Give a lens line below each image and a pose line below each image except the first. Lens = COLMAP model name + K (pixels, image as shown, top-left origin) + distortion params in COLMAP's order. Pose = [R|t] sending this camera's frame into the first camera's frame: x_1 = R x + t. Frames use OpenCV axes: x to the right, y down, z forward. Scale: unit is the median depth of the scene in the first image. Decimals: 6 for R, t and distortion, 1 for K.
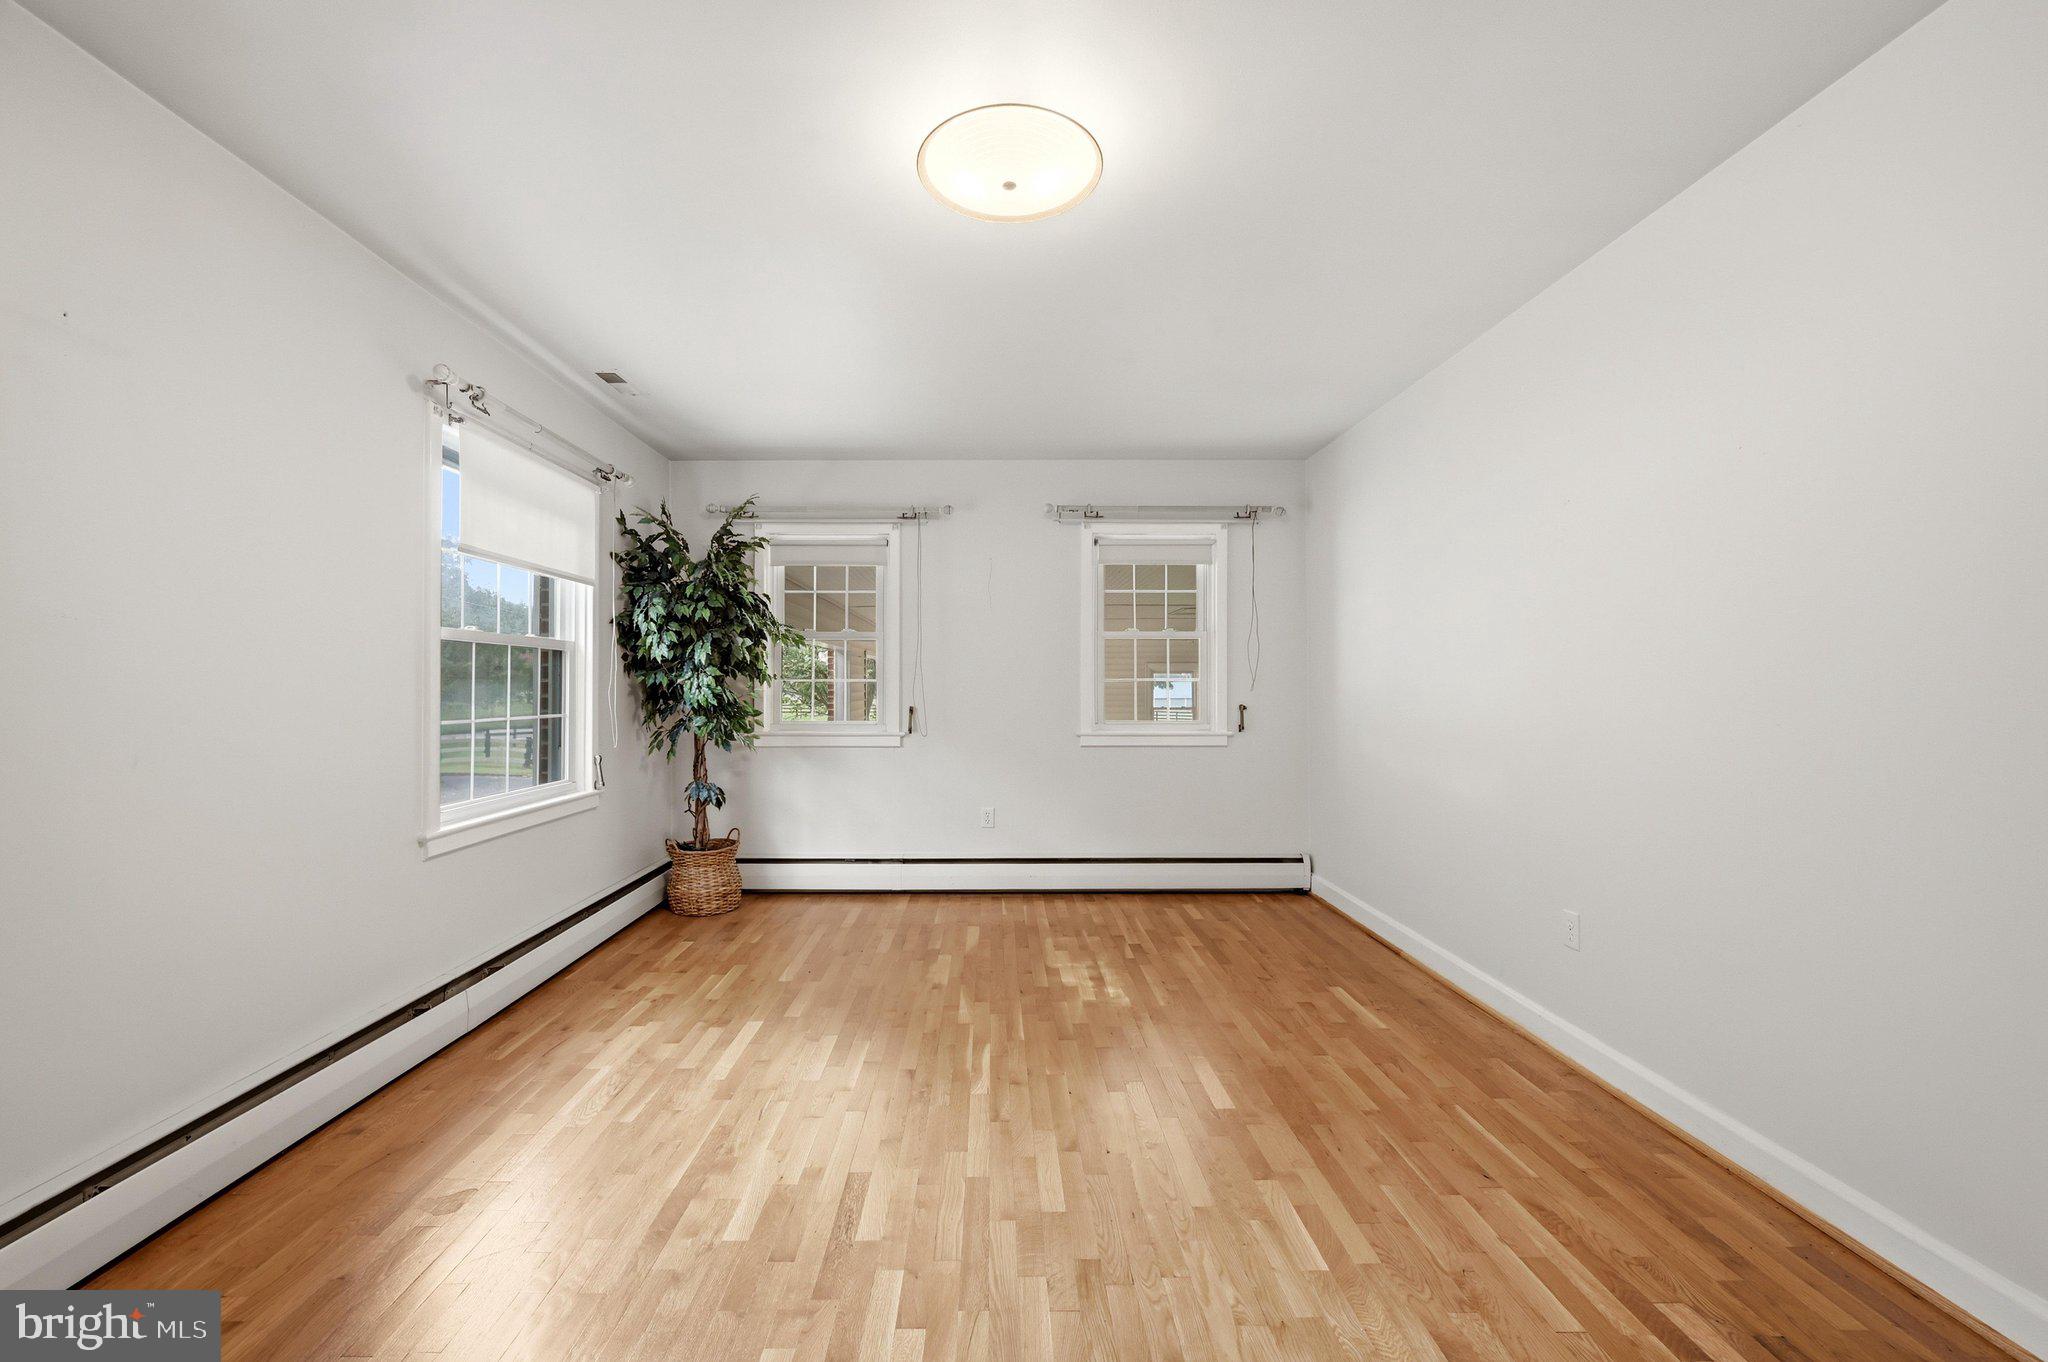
lens RADIAL K [[813.8, 0, 990.5], [0, 813.8, 681.9], [0, 0, 1]] dist [0.000029, -0.000069]
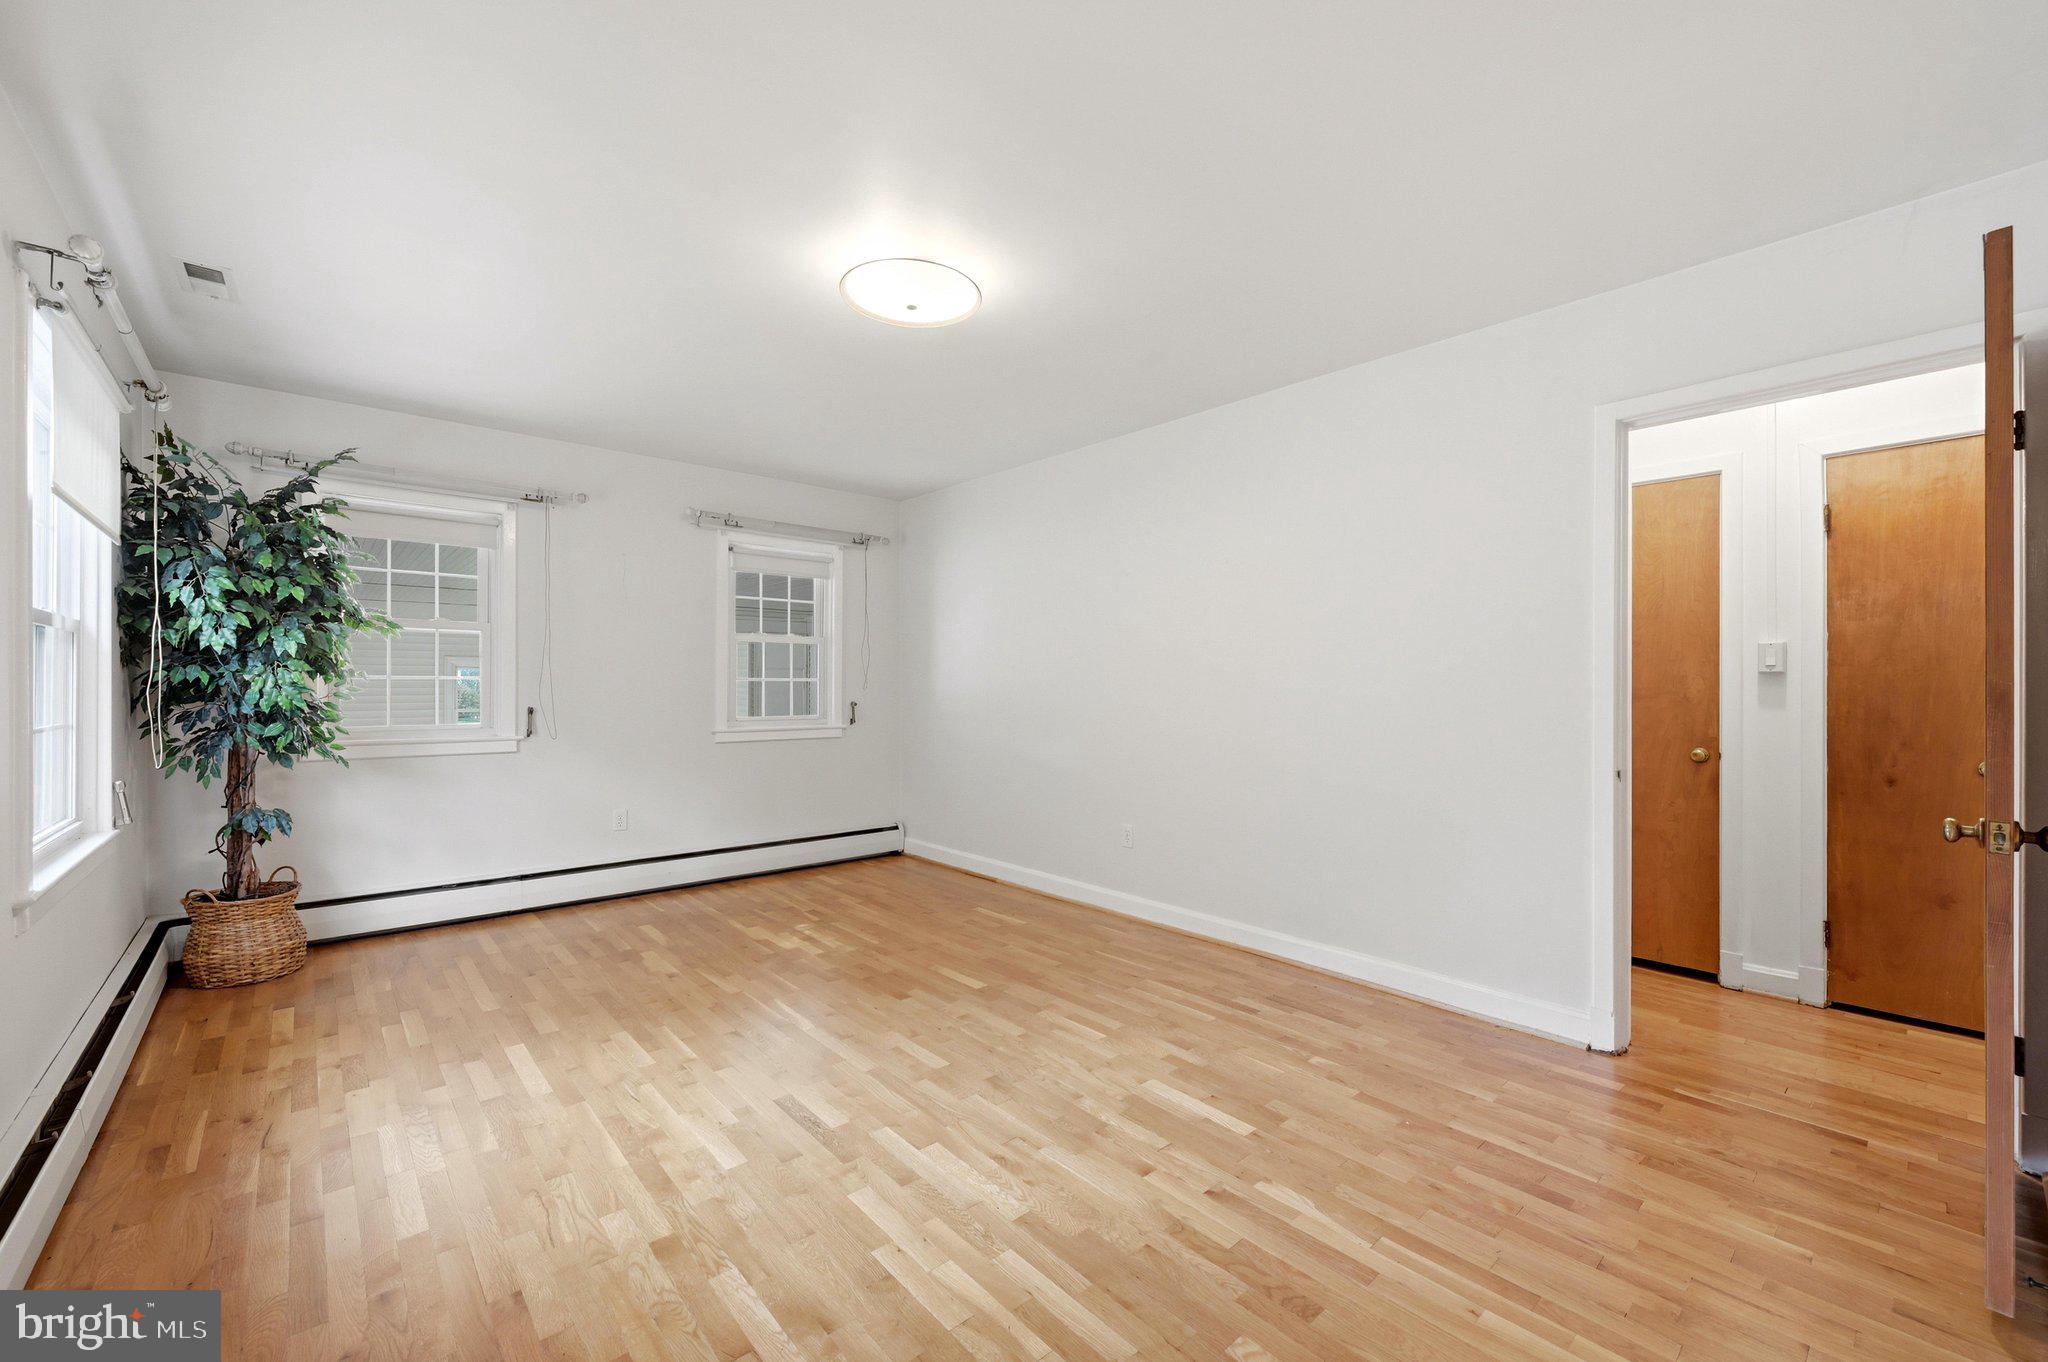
lens RADIAL K [[815.6, 0, 1022.1], [0, 815.6, 693.1], [0, 0, 1]] dist [0.000770, 0.000153]
pose [[0.752436, -0.002906, 0.658659, -0.339853], [-0.007676, 0.999884, 0.013180, -0.002316], [-0.658620, -0.014973, 0.752326, -0.058185]]
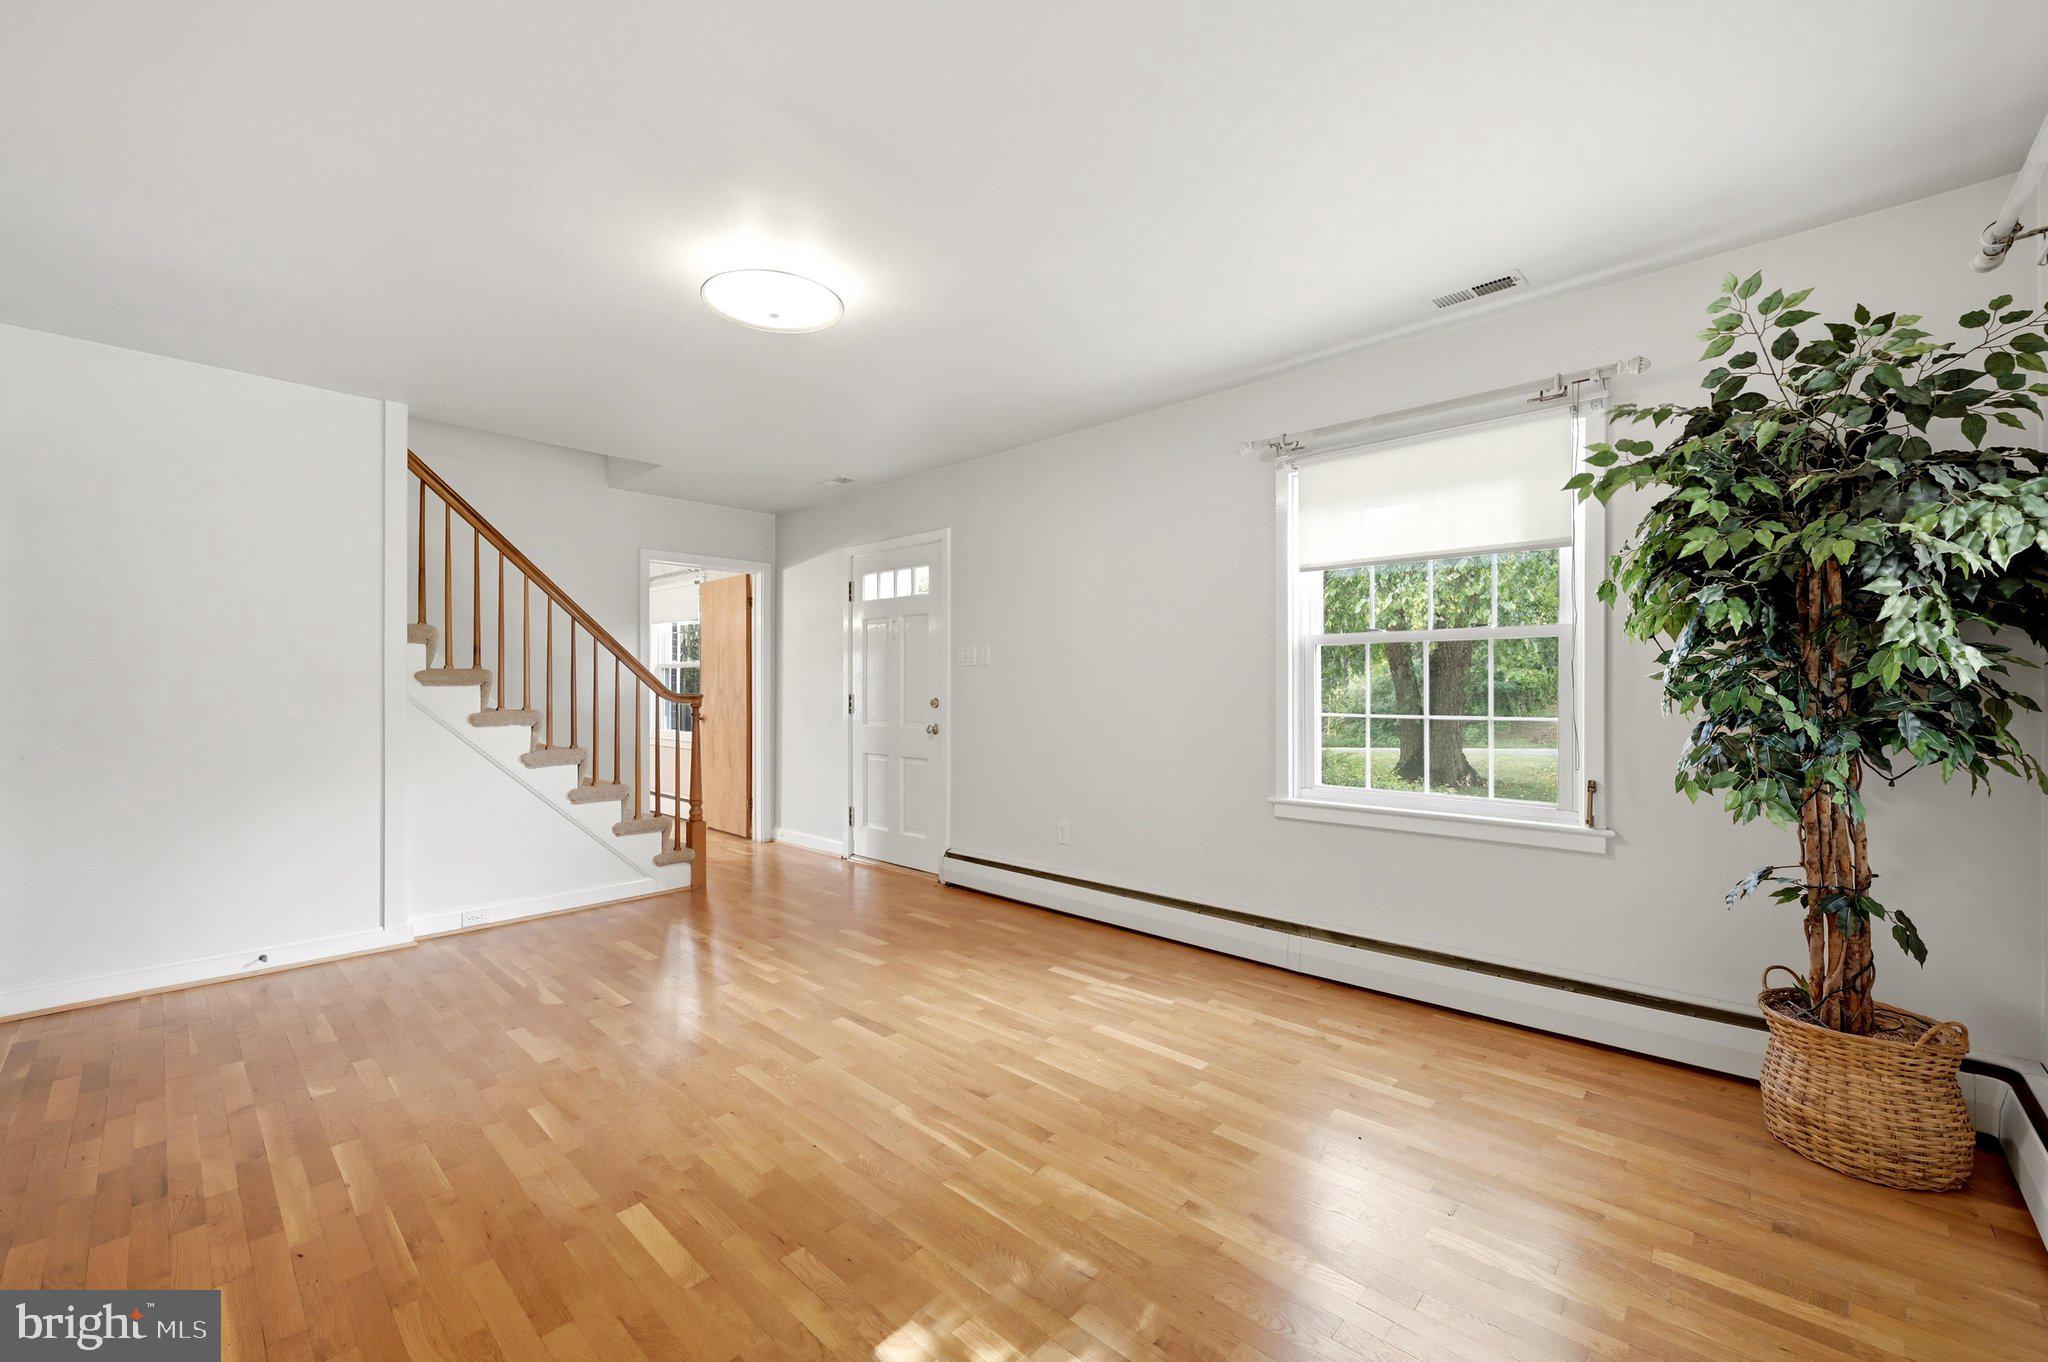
lens RADIAL K [[819.7, 0, 1031.8], [0, 819.7, 685.9], [0, 0, 1]] dist [-0.002294, -0.000505]
pose [[-0.679140, 0.001452, -0.734007, 0.353966], [0.009175, 0.999937, -0.006511, 0.008069], [0.733951, -0.011156, -0.679110, 1.069909]]
